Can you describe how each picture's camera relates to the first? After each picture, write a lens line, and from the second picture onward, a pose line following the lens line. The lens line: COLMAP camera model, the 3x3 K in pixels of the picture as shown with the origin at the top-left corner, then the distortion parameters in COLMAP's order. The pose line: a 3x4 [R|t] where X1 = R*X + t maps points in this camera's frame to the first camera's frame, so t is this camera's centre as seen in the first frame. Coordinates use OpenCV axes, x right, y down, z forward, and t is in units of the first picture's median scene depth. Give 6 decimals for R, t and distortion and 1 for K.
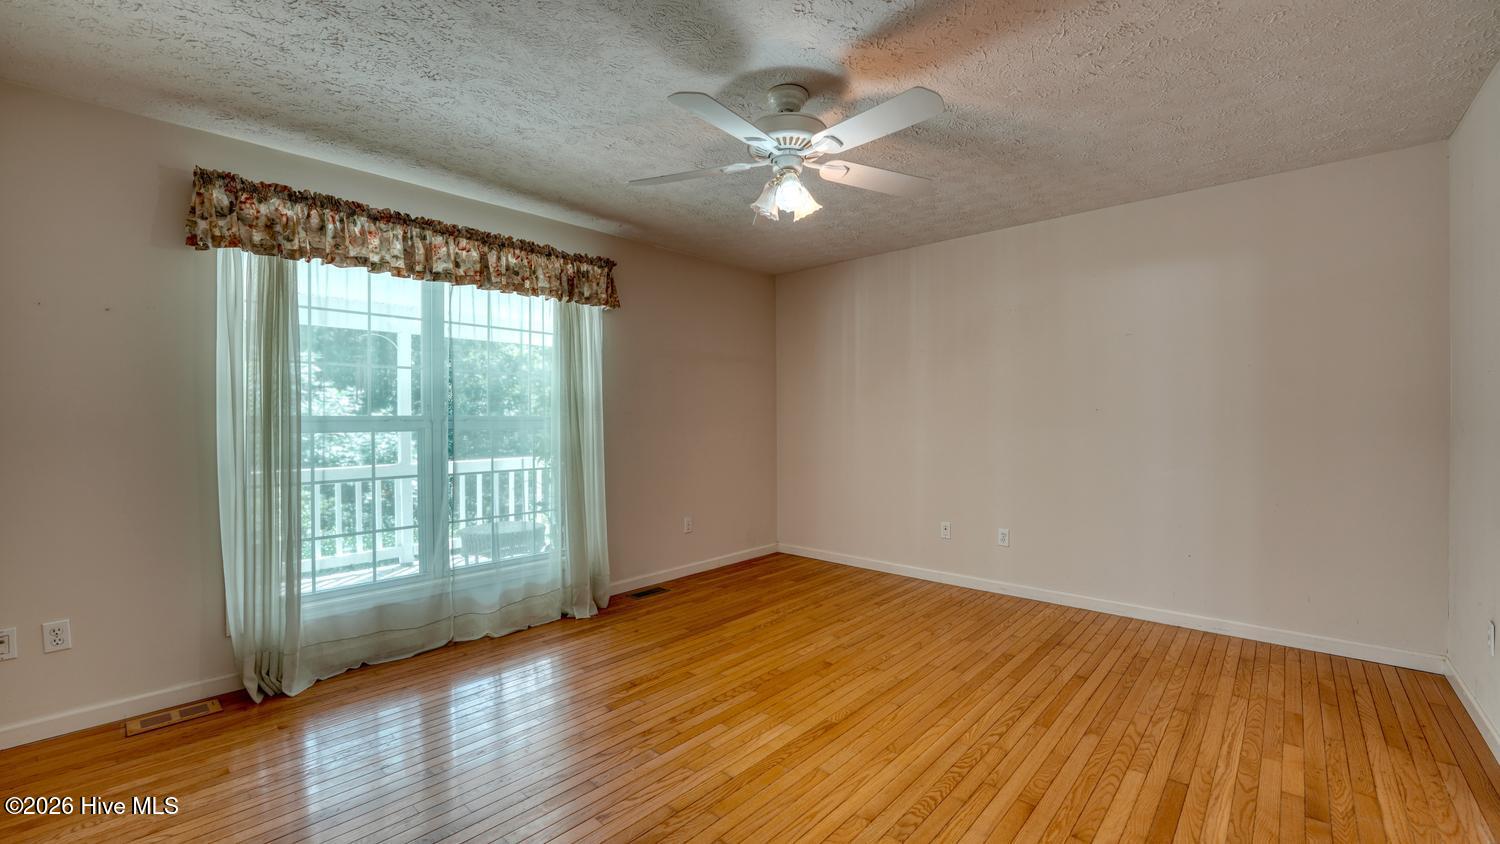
lens RADIAL K [[605.3, 0, 748.3], [0, 605.3, 421.7], [0, 0, 1]] dist [-0.029769, 0.000012]
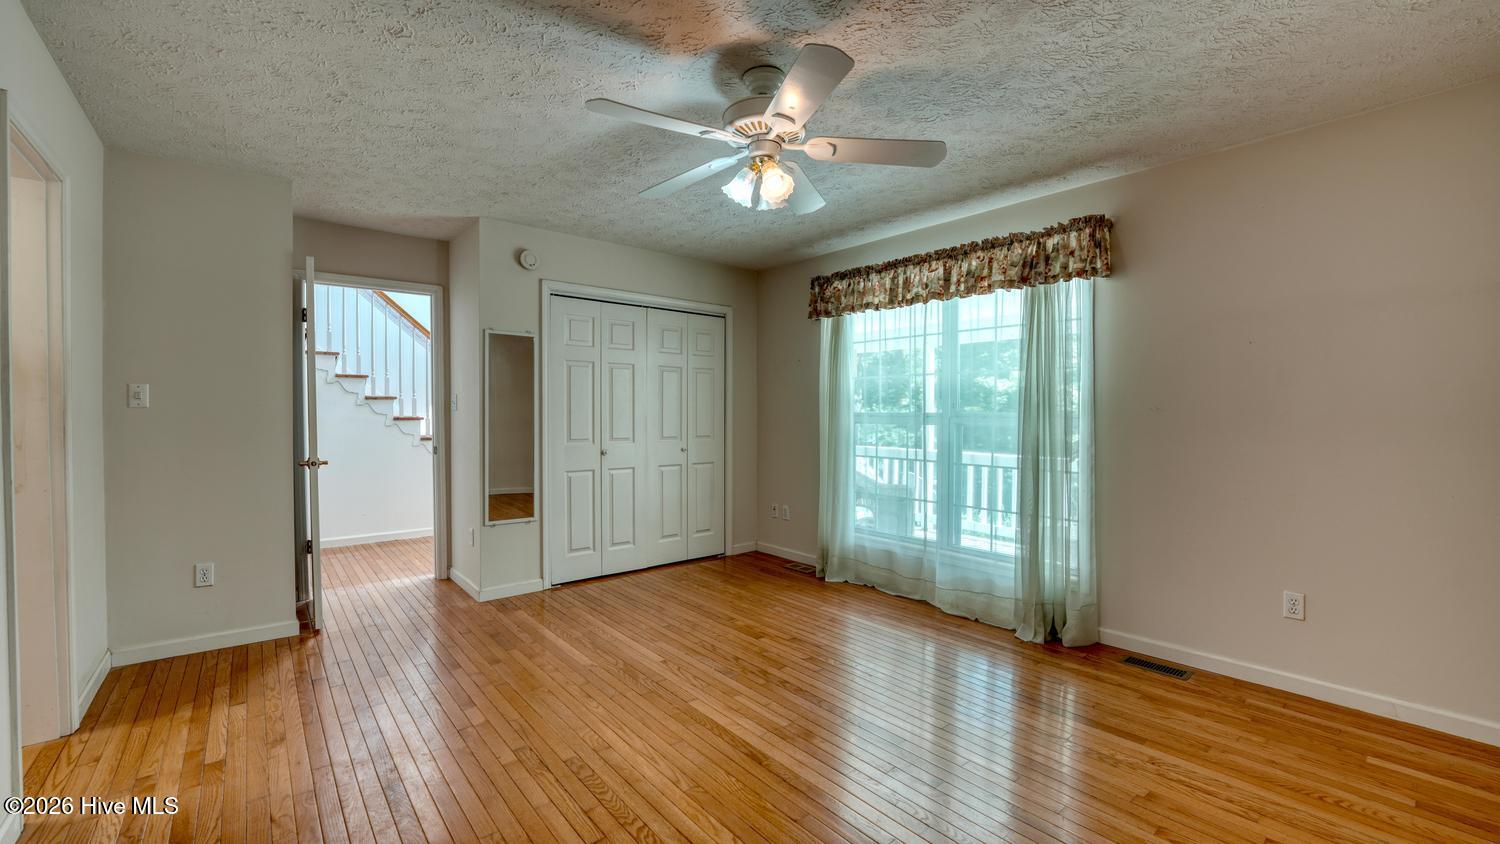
lens RADIAL K [[605.3, 0, 748.3], [0, 605.3, 421.7], [0, 0, 1]] dist [-0.029769, 0.000012]
pose [[-0.134723, 0.018828, -0.990704, 0.731340], [-0.010717, 0.999733, 0.020457, -0.012342], [0.990825, 0.013373, -0.134485, 0.790795]]
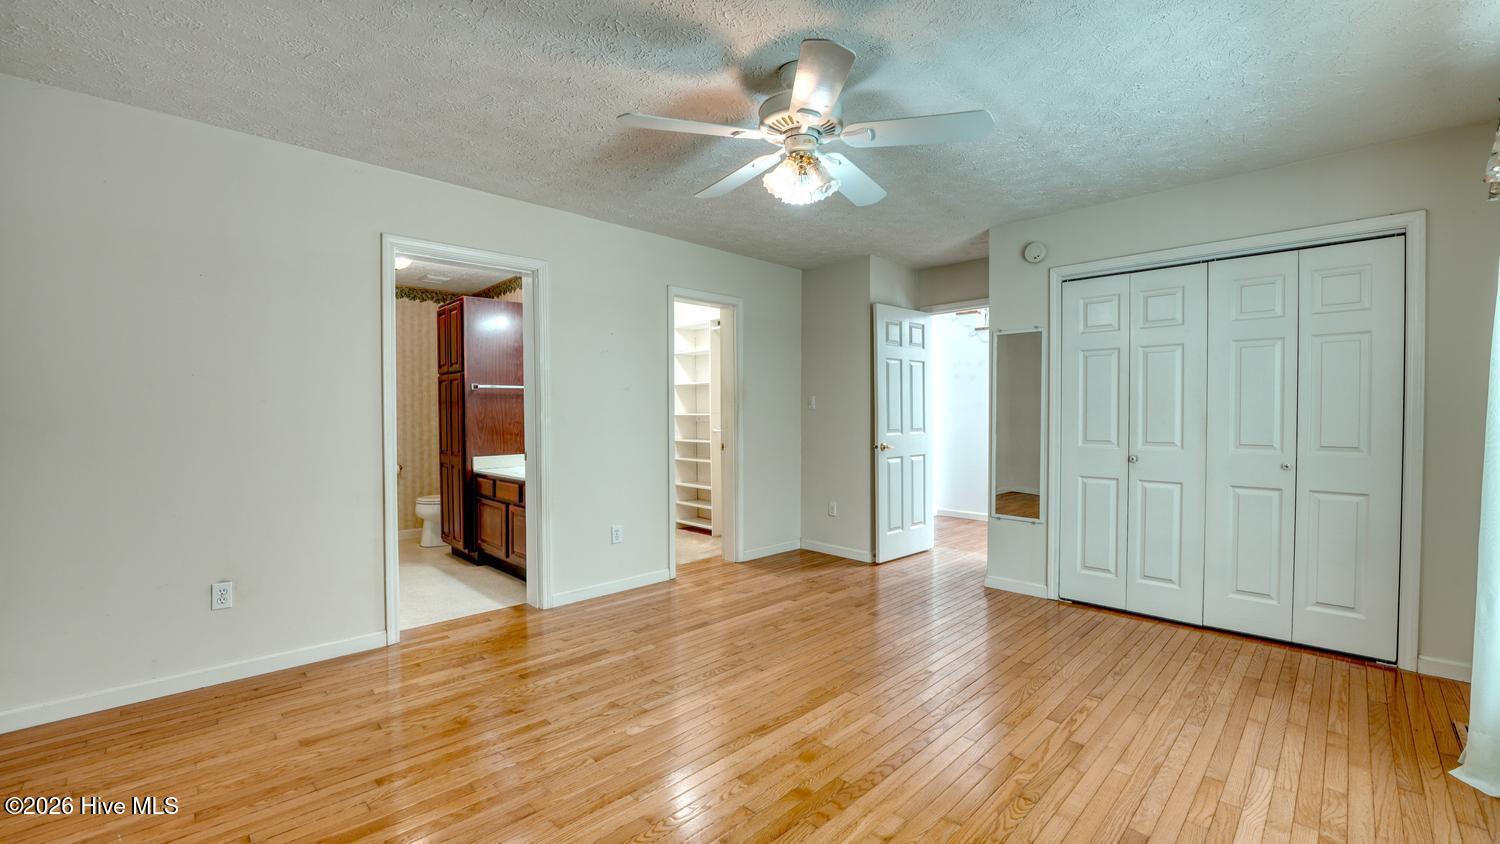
lens RADIAL K [[605.3, 0, 748.3], [0, 605.3, 421.7], [0, 0, 1]] dist [-0.029769, 0.000012]
pose [[-0.997955, 0.006578, 0.063582, 0.062415], [0.007907, 0.999755, 0.020672, -0.006988], [-0.063430, 0.021132, -0.997763, 1.402417]]
